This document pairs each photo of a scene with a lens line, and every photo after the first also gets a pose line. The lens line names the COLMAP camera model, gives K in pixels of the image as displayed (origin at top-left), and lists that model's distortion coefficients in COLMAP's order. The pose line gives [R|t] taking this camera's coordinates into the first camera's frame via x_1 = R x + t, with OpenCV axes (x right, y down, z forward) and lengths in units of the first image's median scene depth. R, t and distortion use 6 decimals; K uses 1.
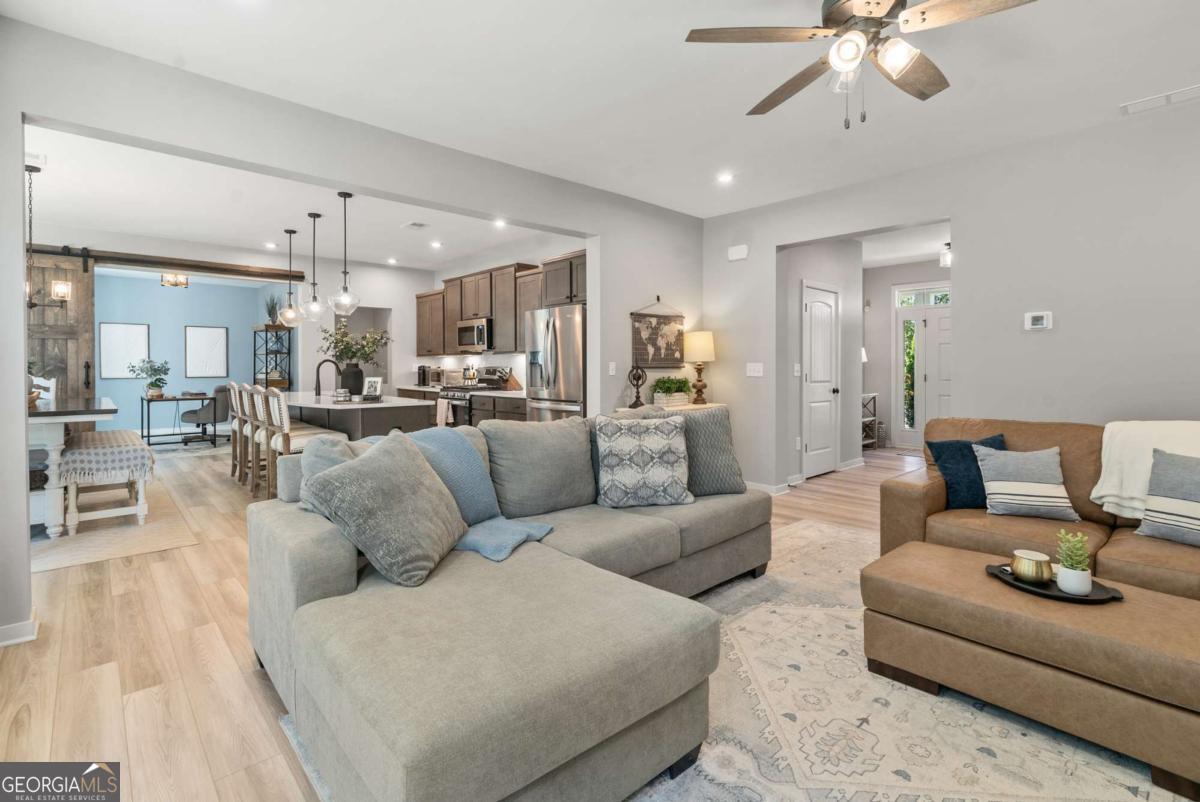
lens RADIAL K [[556.0, 0, 595.7], [0, 556.0, 371.0], [0, 0, 1]] dist [-0.001282, 0.000257]
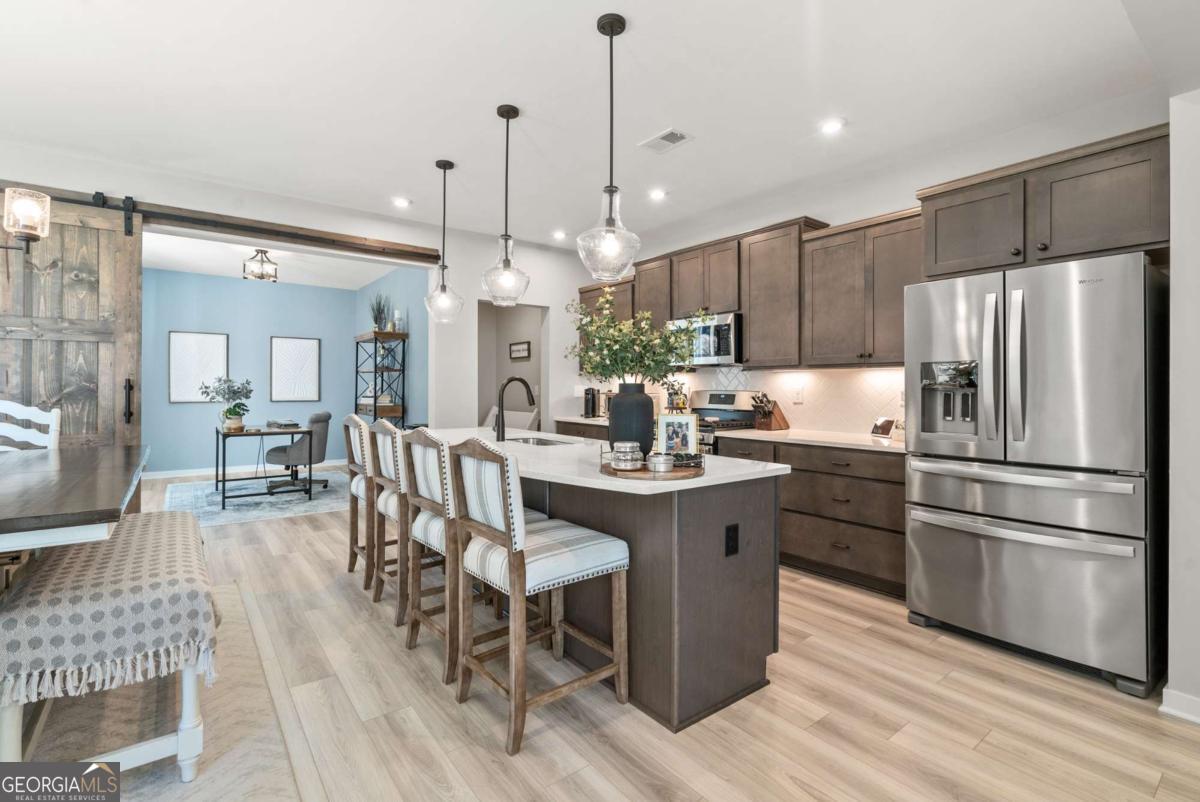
lens RADIAL K [[547.9, 0, 597.9], [0, 547.9, 388.4], [0, 0, 1]] dist [-0.004196, 0.000224]
pose [[0.996109, 0.005723, -0.087944, -0.308791], [-0.006547, 0.999937, -0.009090, -0.003919], [0.087887, 0.009630, 0.996084, 0.397652]]
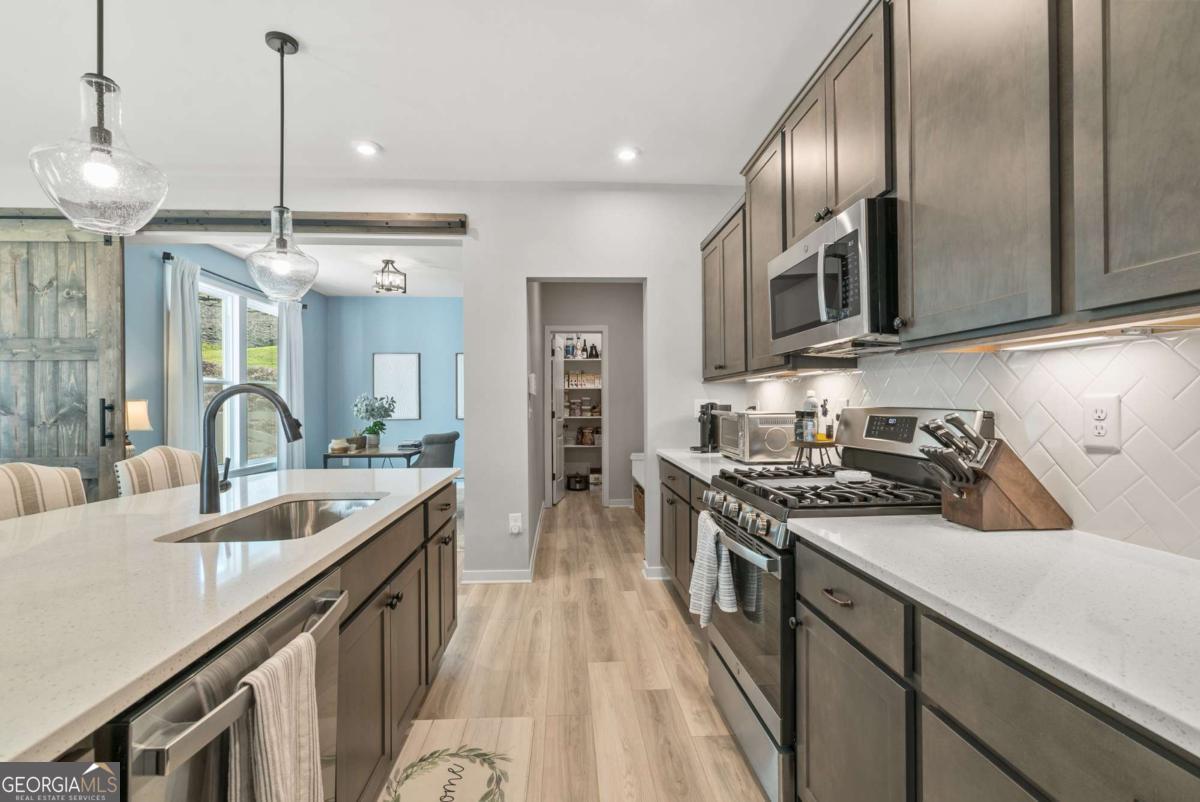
lens RADIAL K [[546.3, 0, 596.8], [0, 546.3, 399.0], [0, 0, 1]] dist [0.000438, 0.000259]
pose [[0.776942, -0.007500, -0.629528, -0.148594], [-0.001705, 0.999900, -0.014018, -0.008705], [0.629570, 0.011964, 0.776851, 0.793080]]
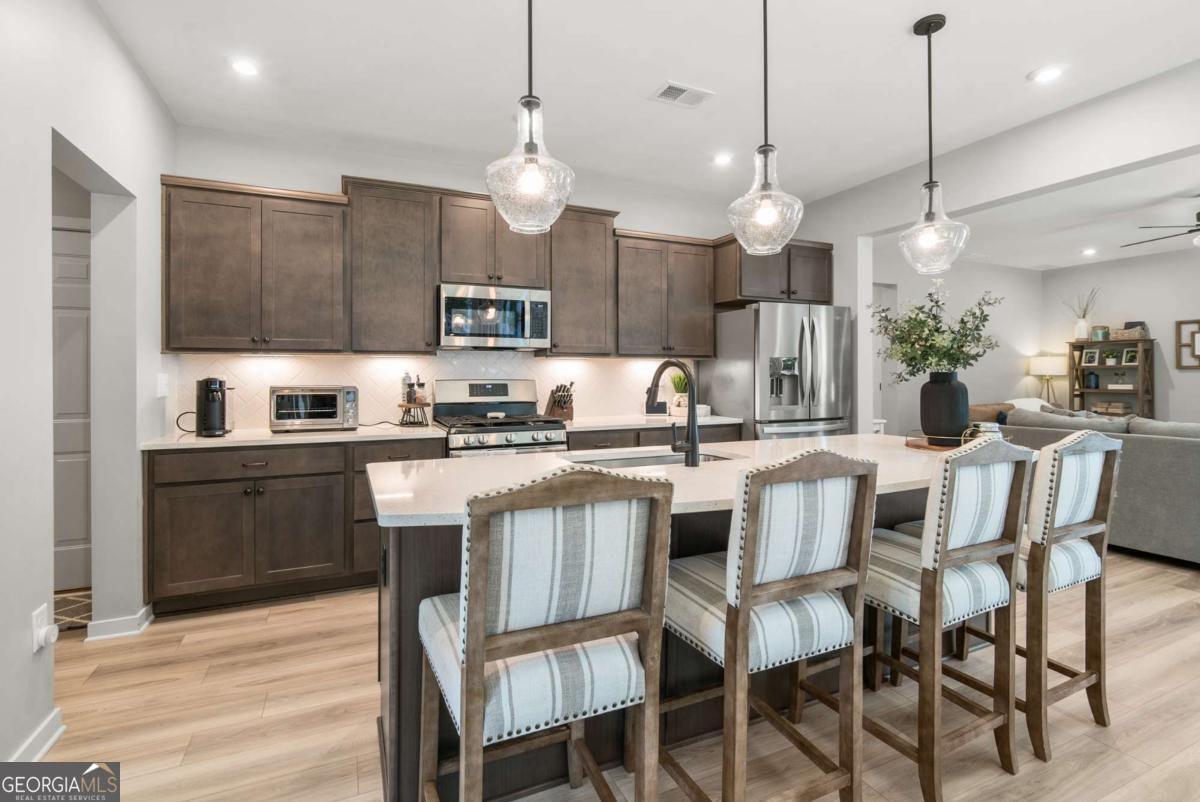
lens RADIAL K [[556.0, 0, 595.7], [0, 556.0, 371.0], [0, 0, 1]] dist [-0.001282, 0.000257]
pose [[0.311120, 0.012462, 0.950289, -0.737560], [0.012609, 0.999772, -0.017239, -0.006199], [-0.950287, 0.017346, 0.310892, 0.830100]]
